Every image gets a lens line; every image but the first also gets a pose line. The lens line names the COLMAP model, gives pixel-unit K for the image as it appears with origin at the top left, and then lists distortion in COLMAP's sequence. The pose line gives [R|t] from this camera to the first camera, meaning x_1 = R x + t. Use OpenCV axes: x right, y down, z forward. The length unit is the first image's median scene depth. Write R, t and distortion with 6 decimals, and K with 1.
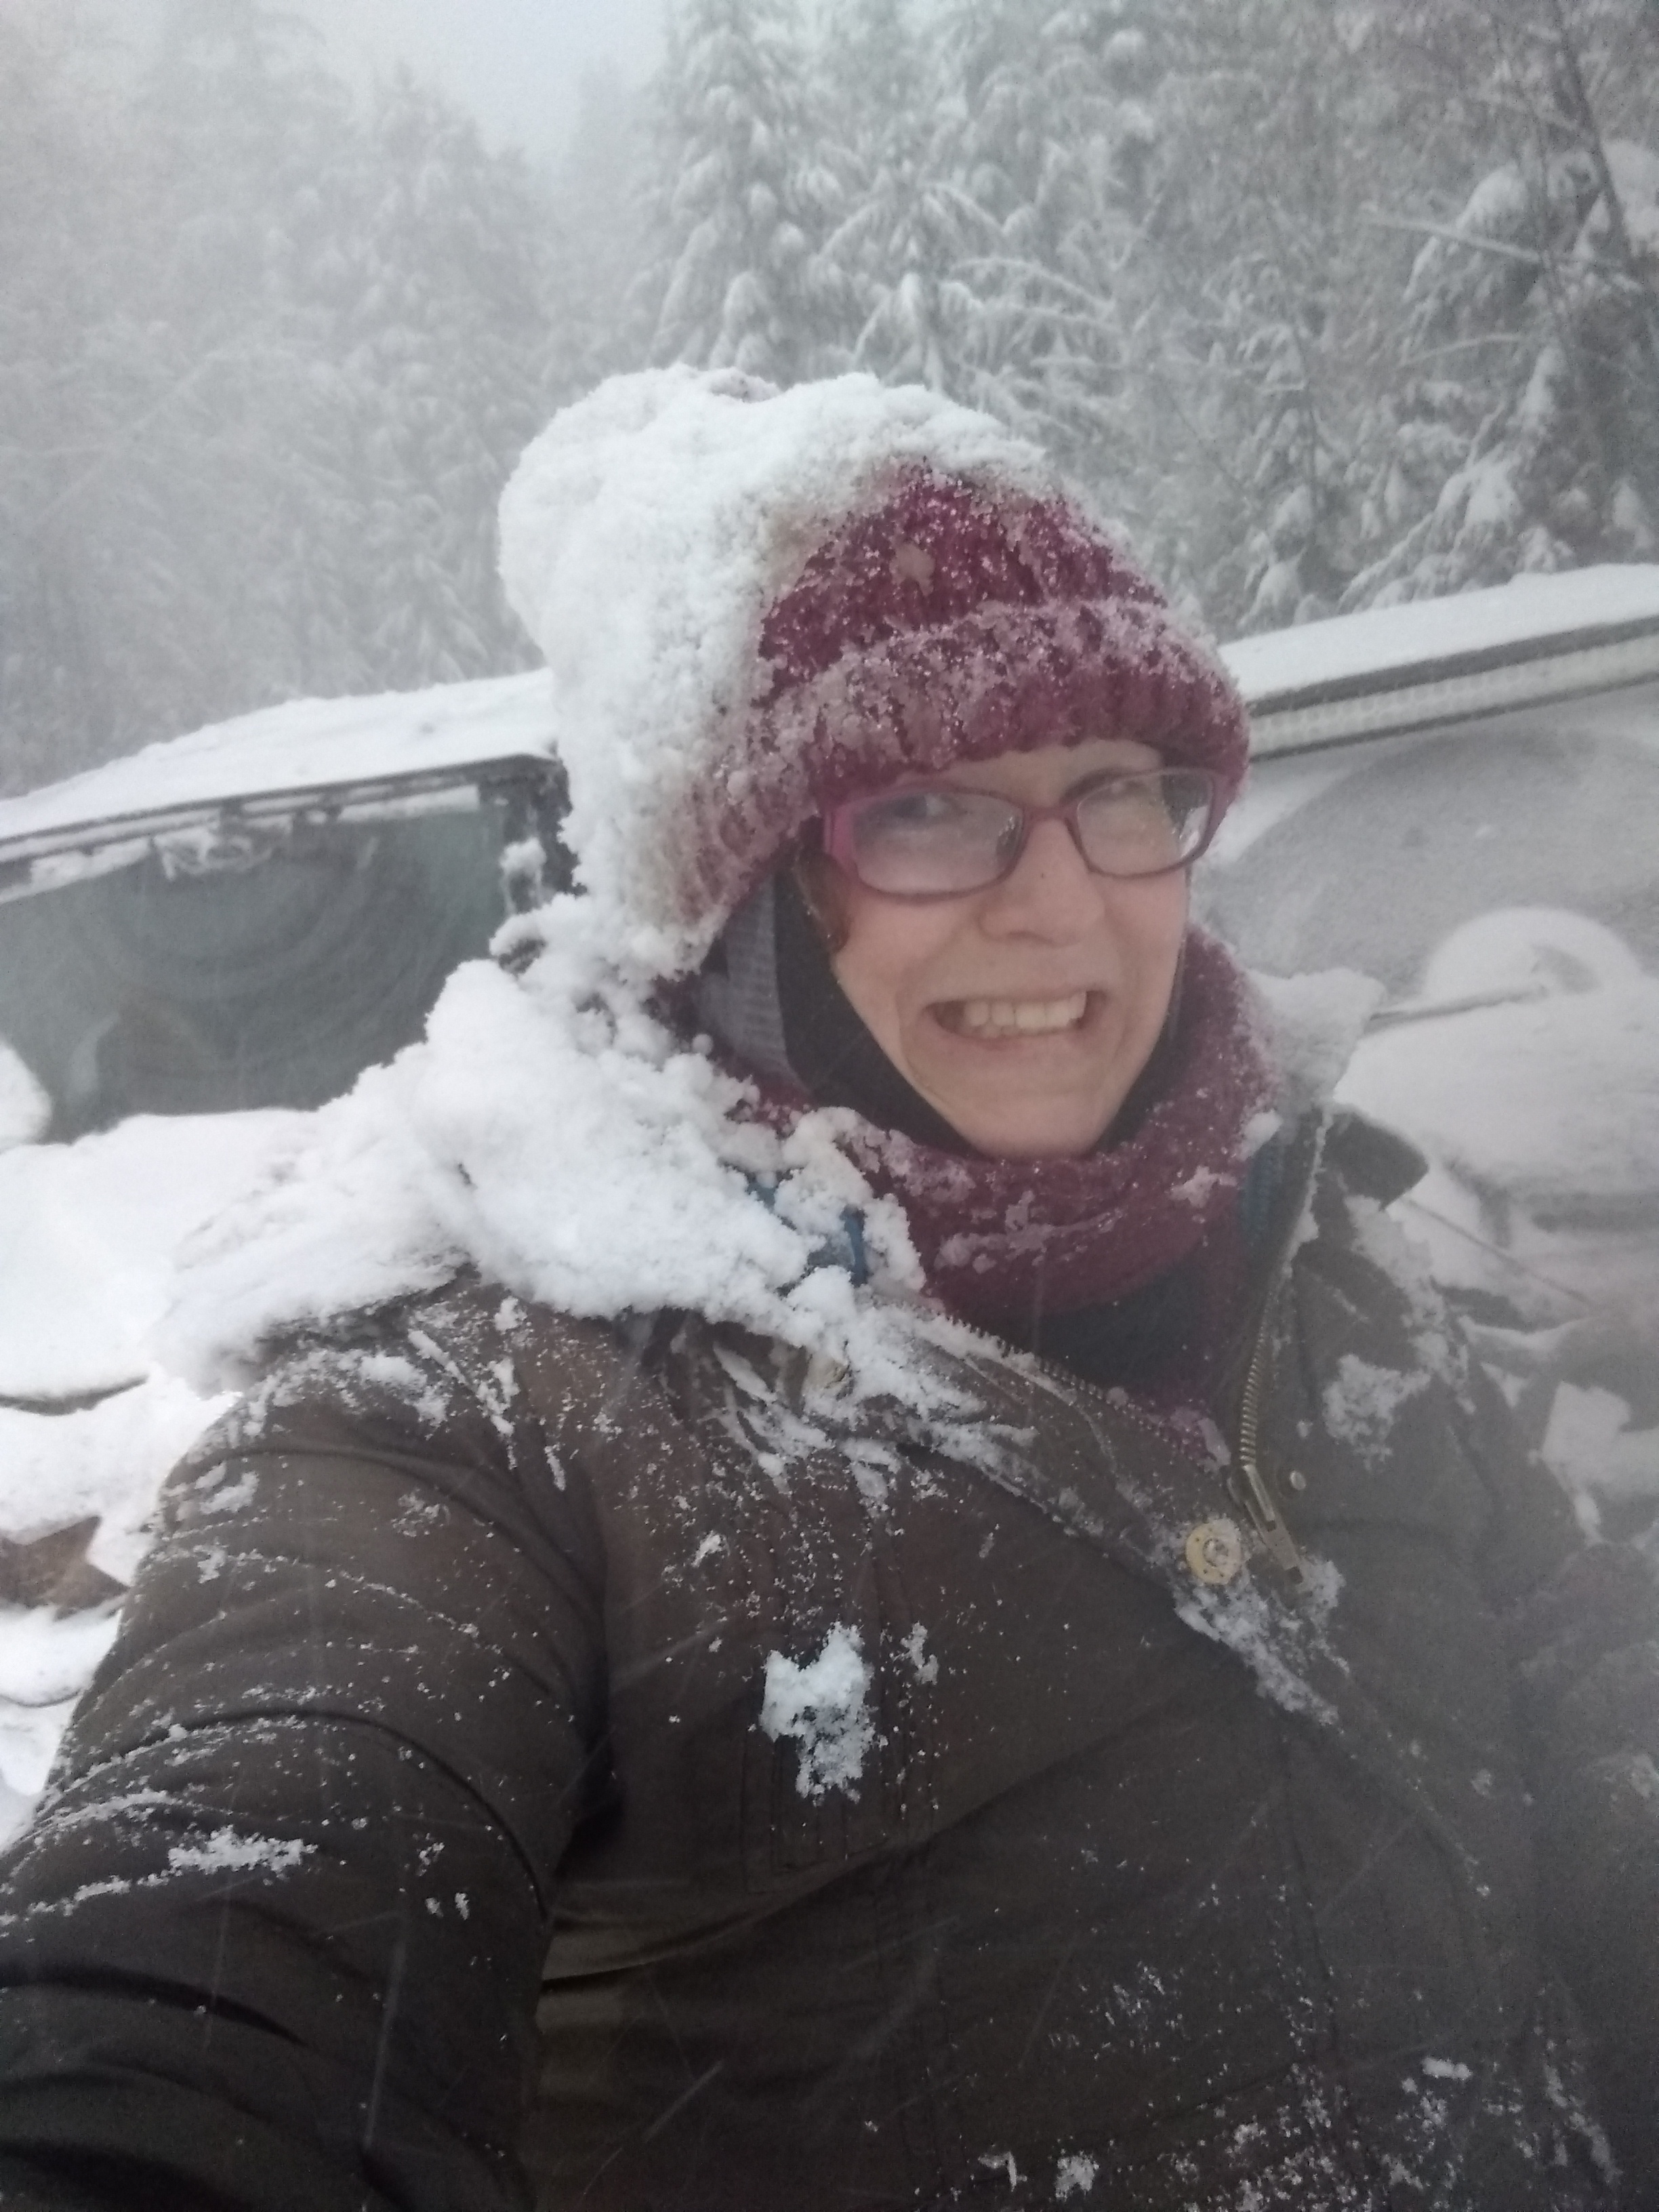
lens RADIAL K [[1642.8, 0, 834.8], [0, 1642.8, 1115.5], [0, 0, 1]] dist [-0.010881, -0.003013]
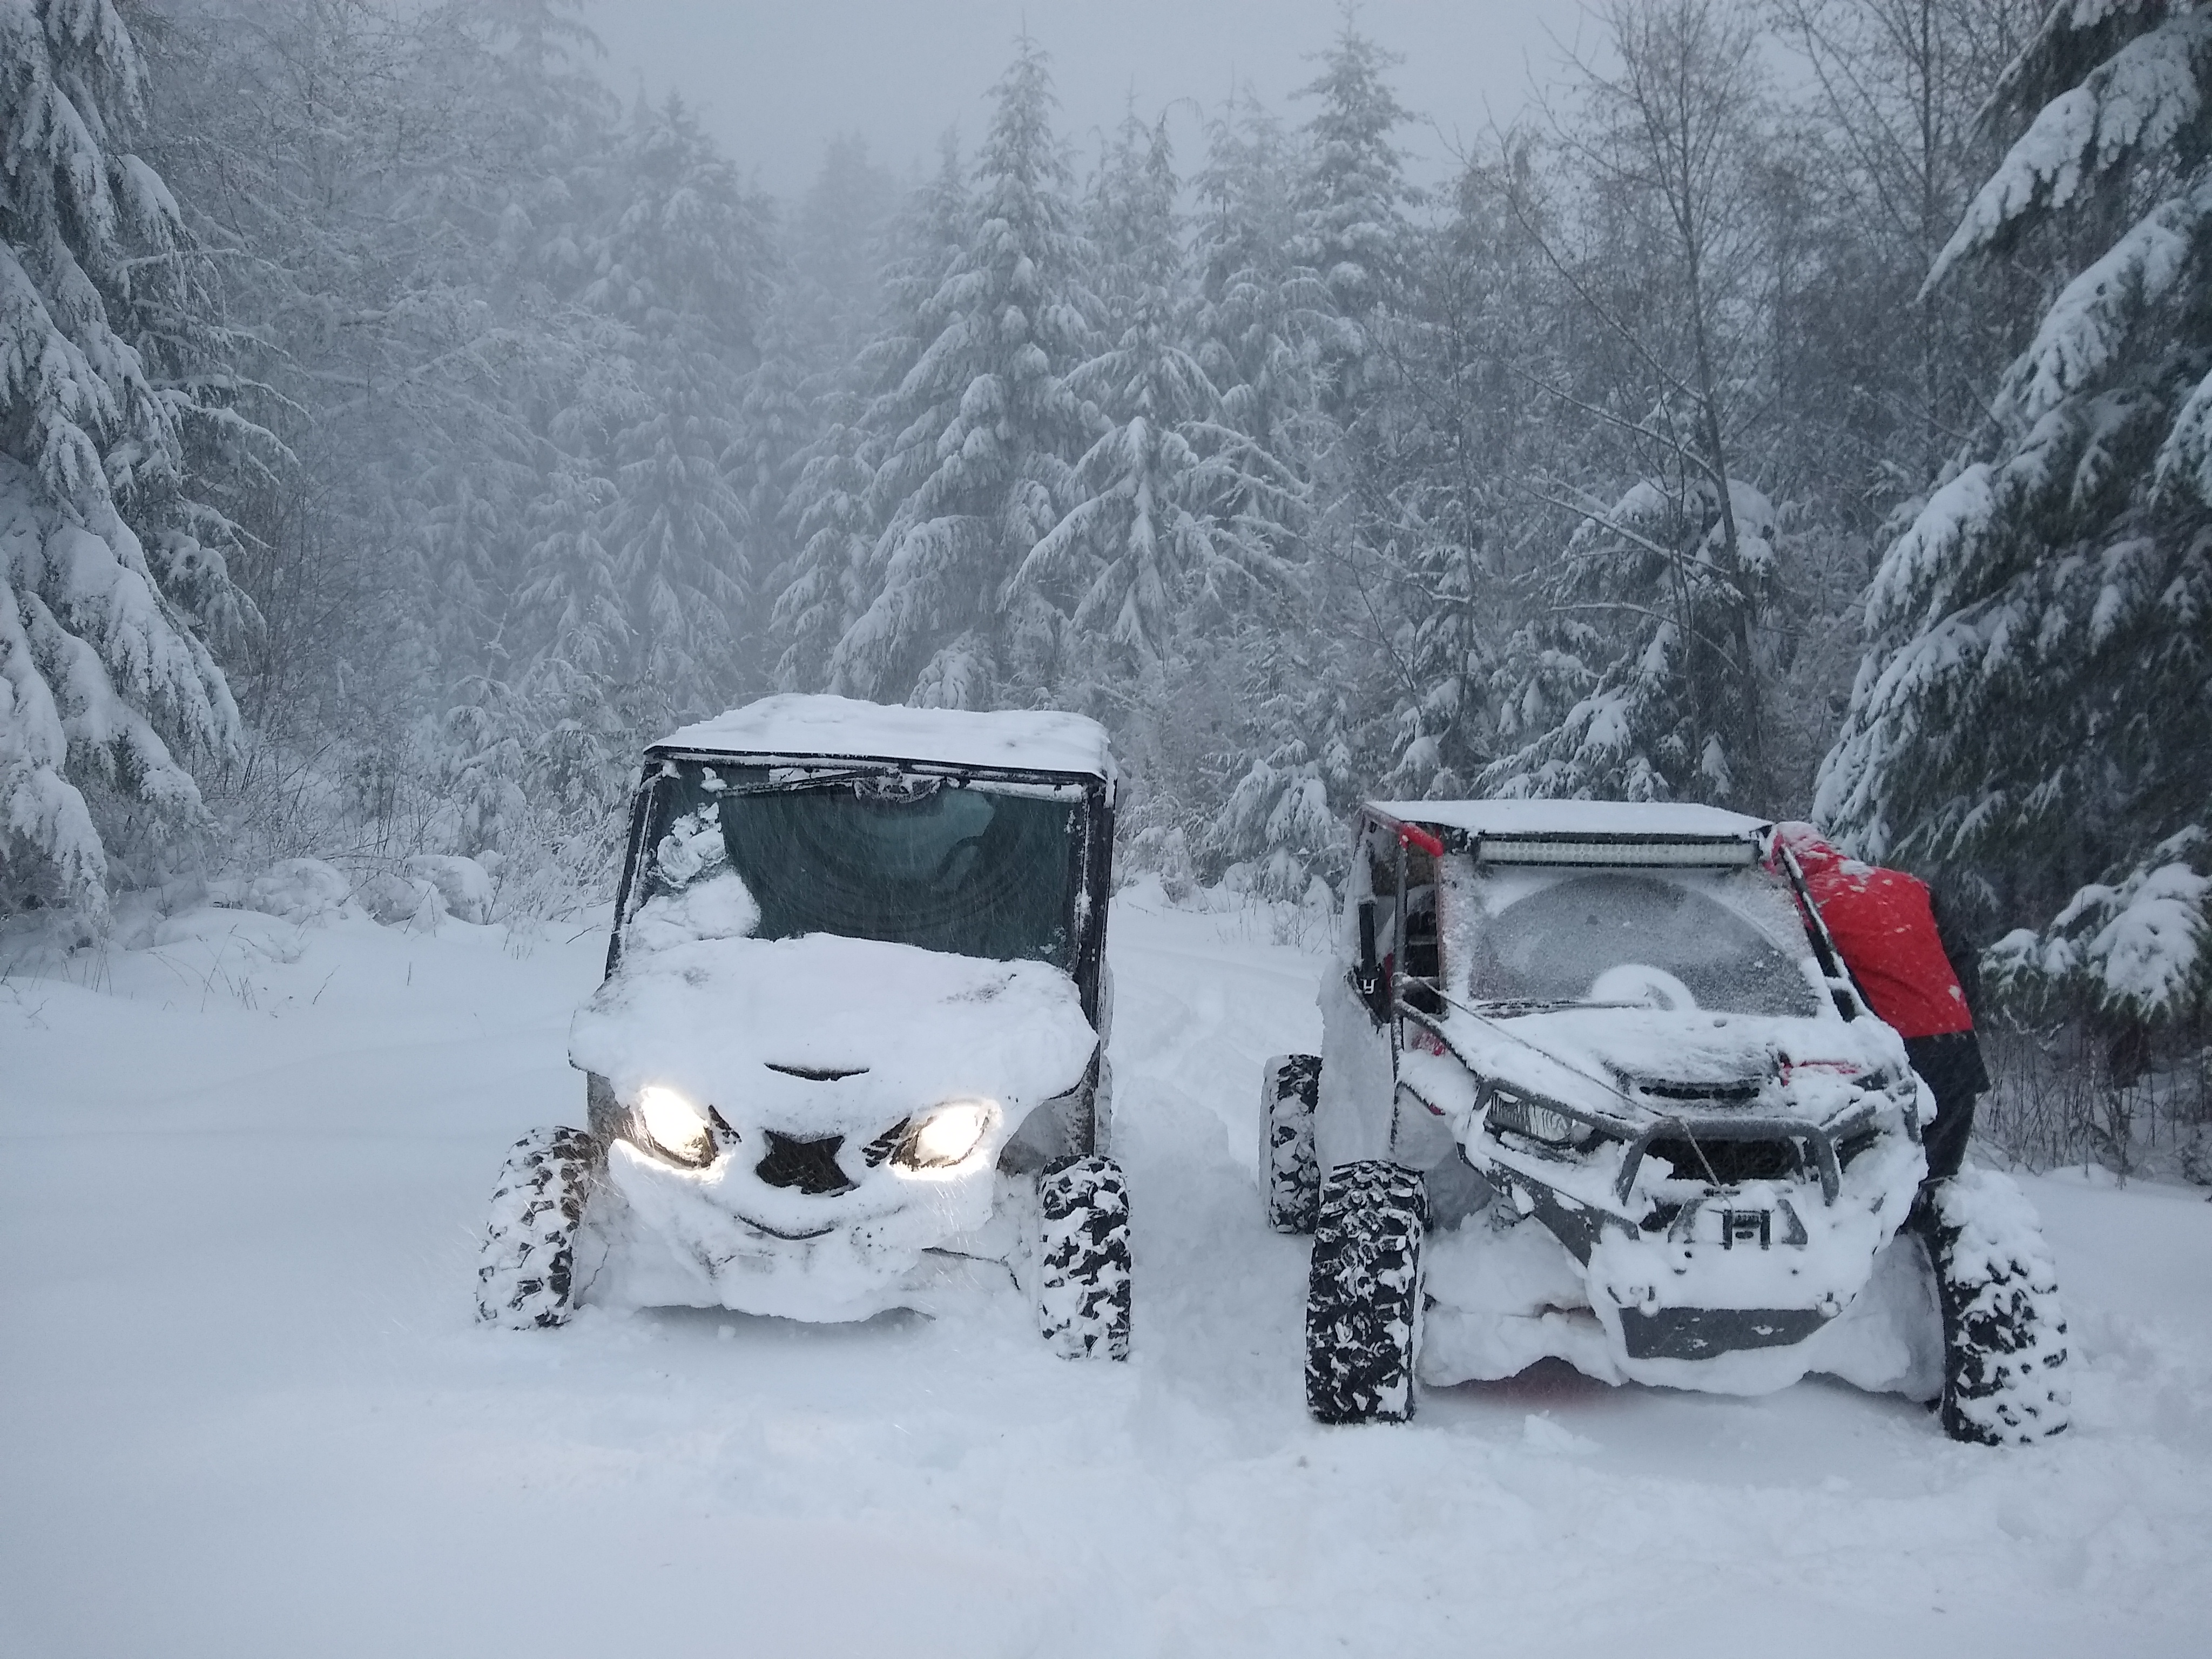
lens RADIAL K [[1773.8, 0, 1101.2], [0, 1773.8, 824.2], [0, 0, 1]] dist [0.002553, 0.010401]
pose [[0.970175, 0.214525, 0.112868, -0.069366], [-0.184431, 0.955409, -0.230605, 0.046228], [-0.157306, 0.202910, 0.966479, -0.140756]]
